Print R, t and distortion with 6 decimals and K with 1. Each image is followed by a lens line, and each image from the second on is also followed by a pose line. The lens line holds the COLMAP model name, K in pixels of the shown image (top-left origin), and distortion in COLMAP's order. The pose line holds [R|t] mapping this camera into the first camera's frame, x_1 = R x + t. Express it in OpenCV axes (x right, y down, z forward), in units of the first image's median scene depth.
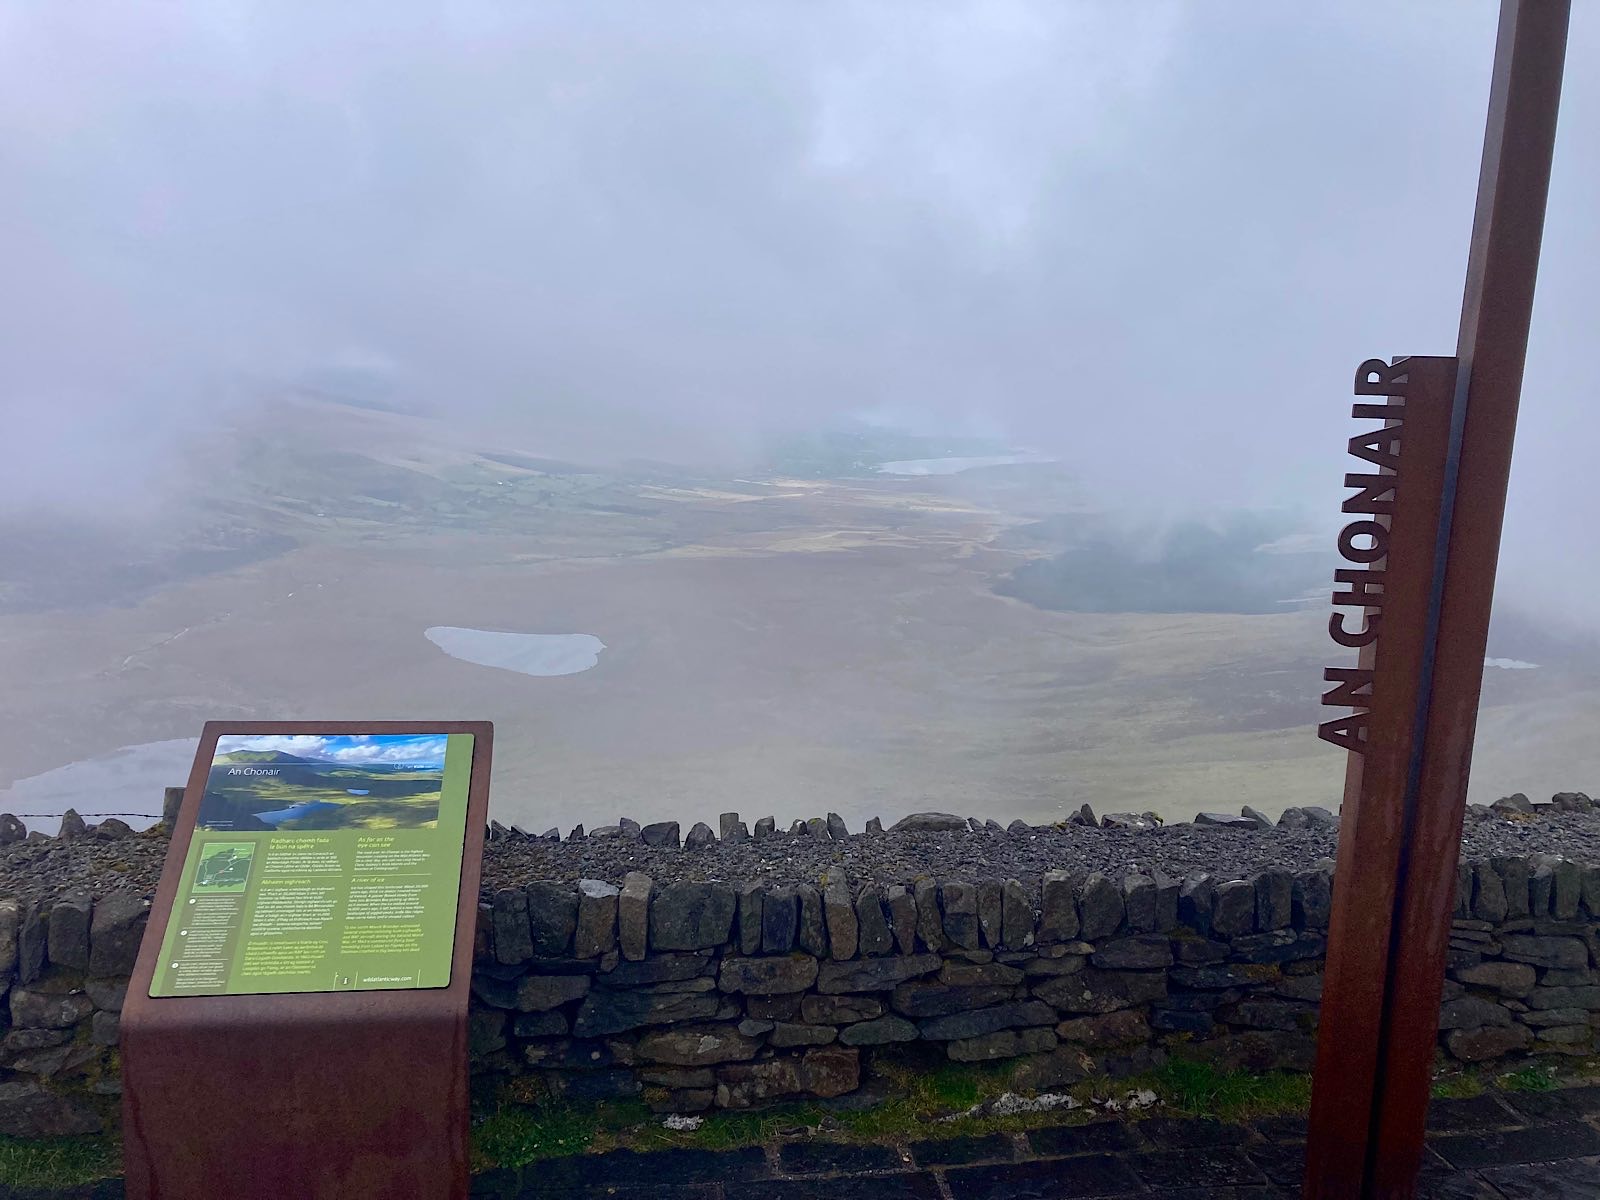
lens RADIAL K [[1302.6, 0, 792.5], [0, 1302.6, 588.5], [0, 0, 1]] dist [0.052743, -0.059445]
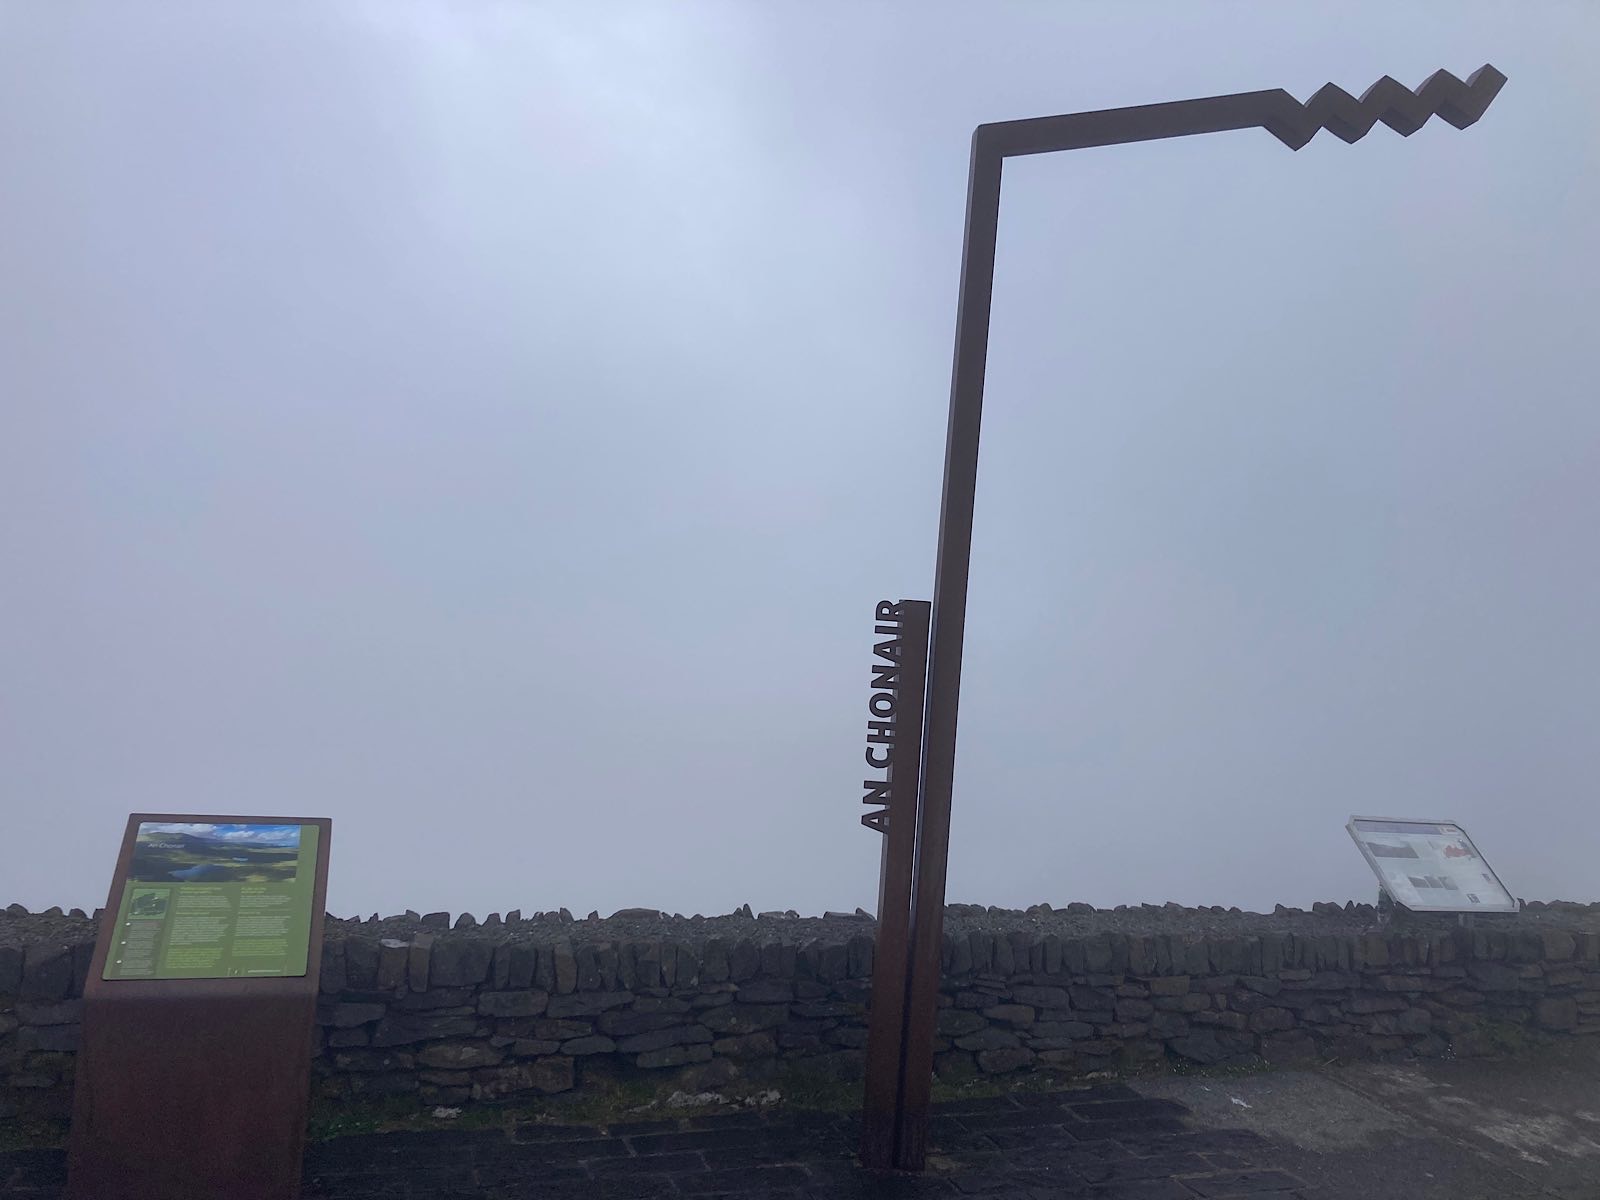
lens RADIAL K [[1302.6, 0, 792.5], [0, 1302.6, 588.5], [0, 0, 1]] dist [0.052743, -0.059445]
pose [[0.981575, 0.040160, 0.186810, -0.004343], [-0.006511, 0.984125, -0.177356, 0.098232], [-0.190967, 0.172872, 0.966254, -0.543540]]
